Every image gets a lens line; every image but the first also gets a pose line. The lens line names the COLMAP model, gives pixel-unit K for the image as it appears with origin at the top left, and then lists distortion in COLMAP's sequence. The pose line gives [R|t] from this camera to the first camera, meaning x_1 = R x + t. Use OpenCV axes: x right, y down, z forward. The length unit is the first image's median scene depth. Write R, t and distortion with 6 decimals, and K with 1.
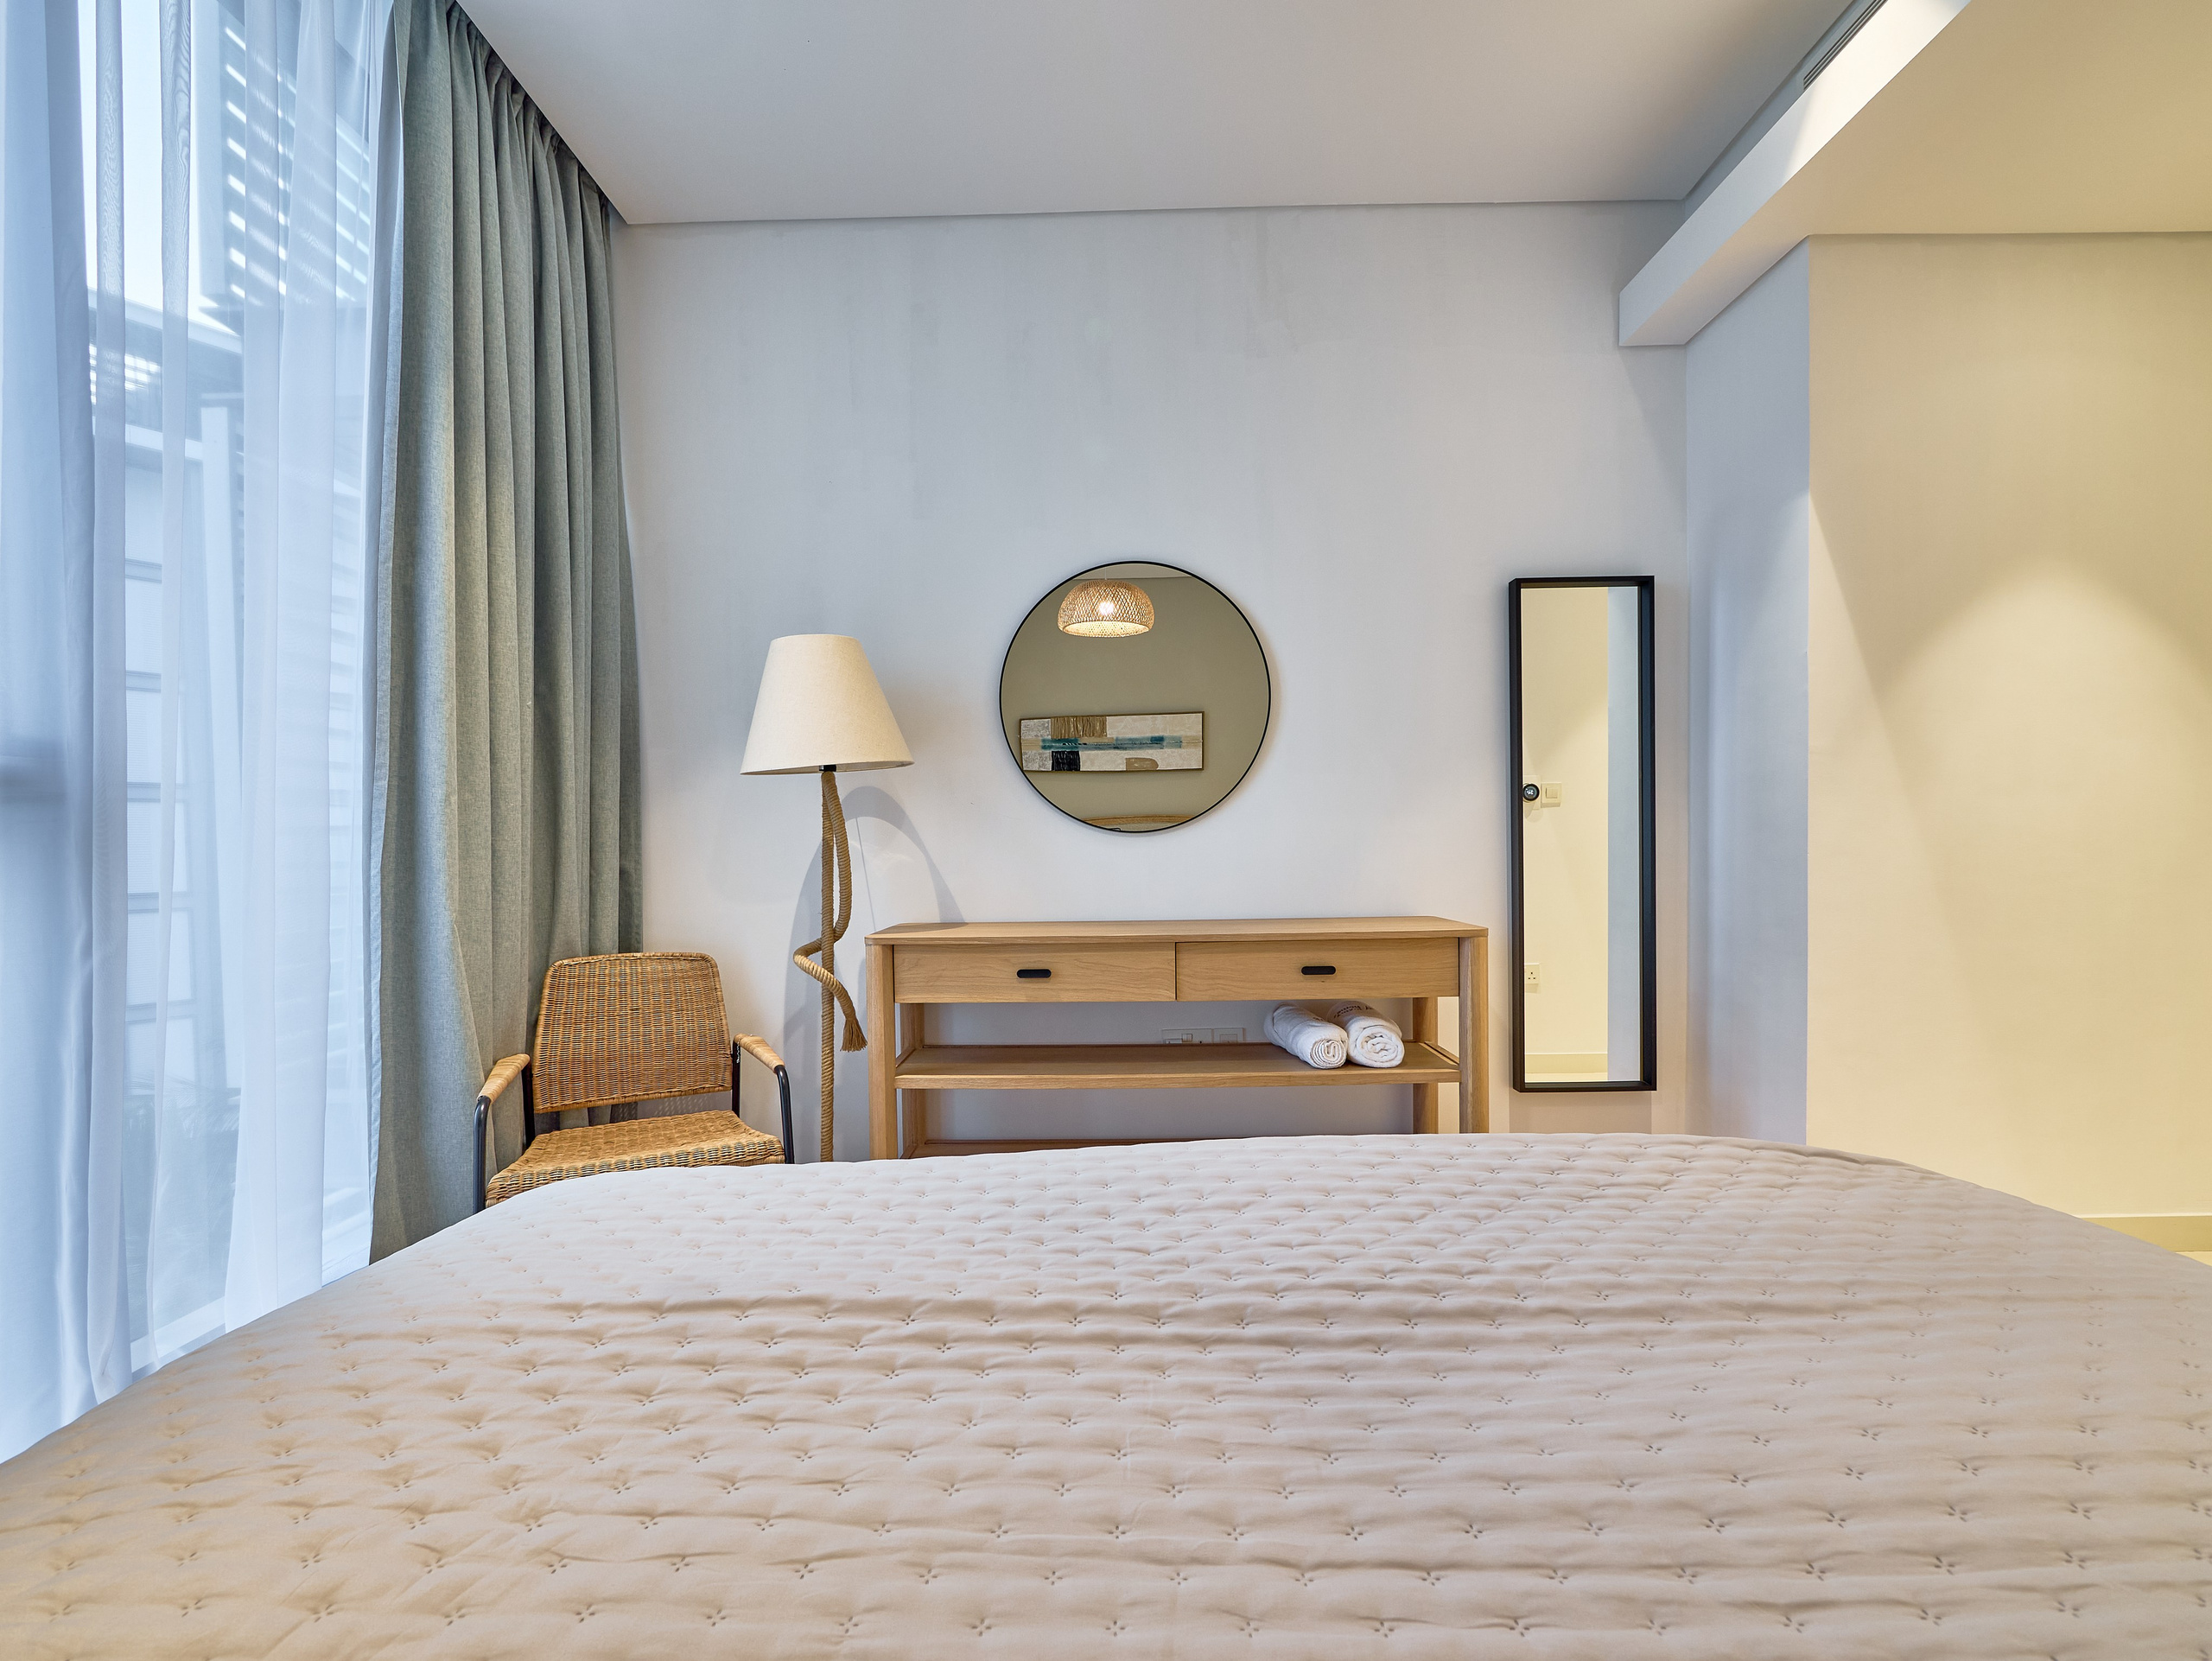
lens RADIAL K [[929.7, 0, 1092.4], [0, 929.7, 887.3], [0, 0, 1]] dist [-0.007655, 0.000630]
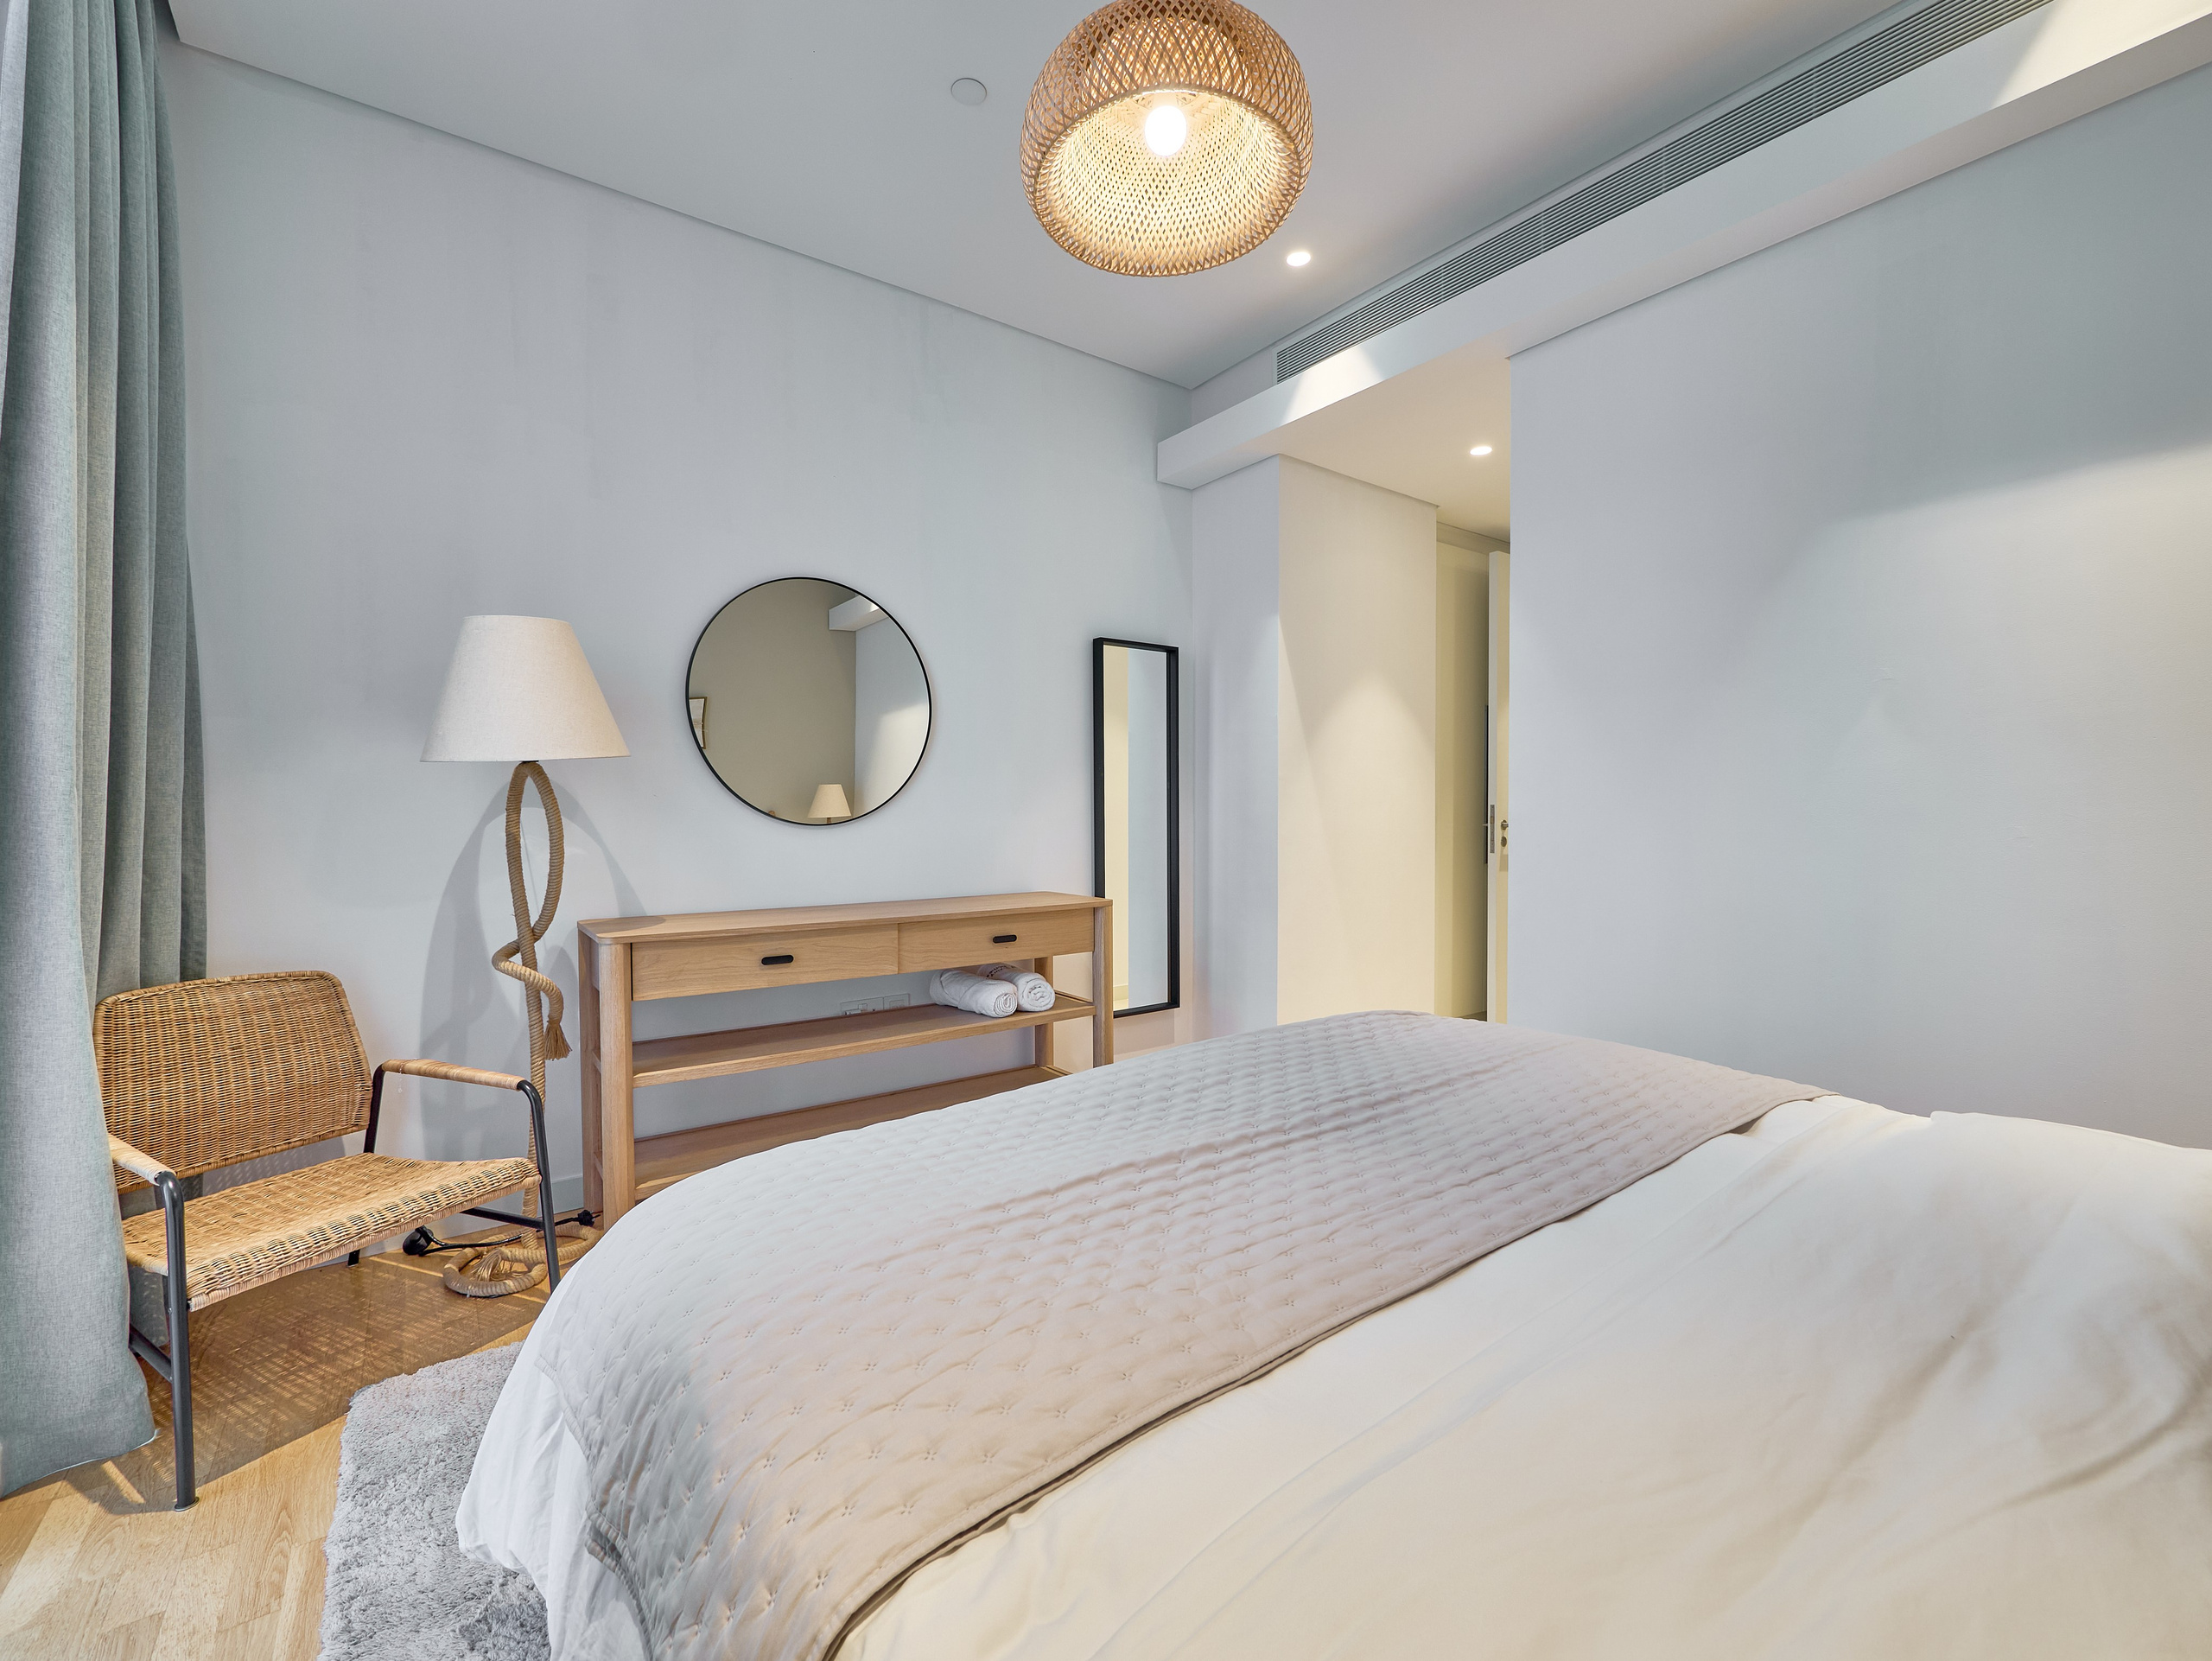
lens RADIAL K [[929.7, 0, 1070.2], [0, 929.7, 853.1], [0, 0, 1]] dist [-0.007655, 0.000630]
pose [[0.810587, -0.015772, 0.585406, -0.413401], [0.017831, 0.999838, 0.002249, -0.027177], [-0.585347, 0.008615, 0.810737, -0.069075]]
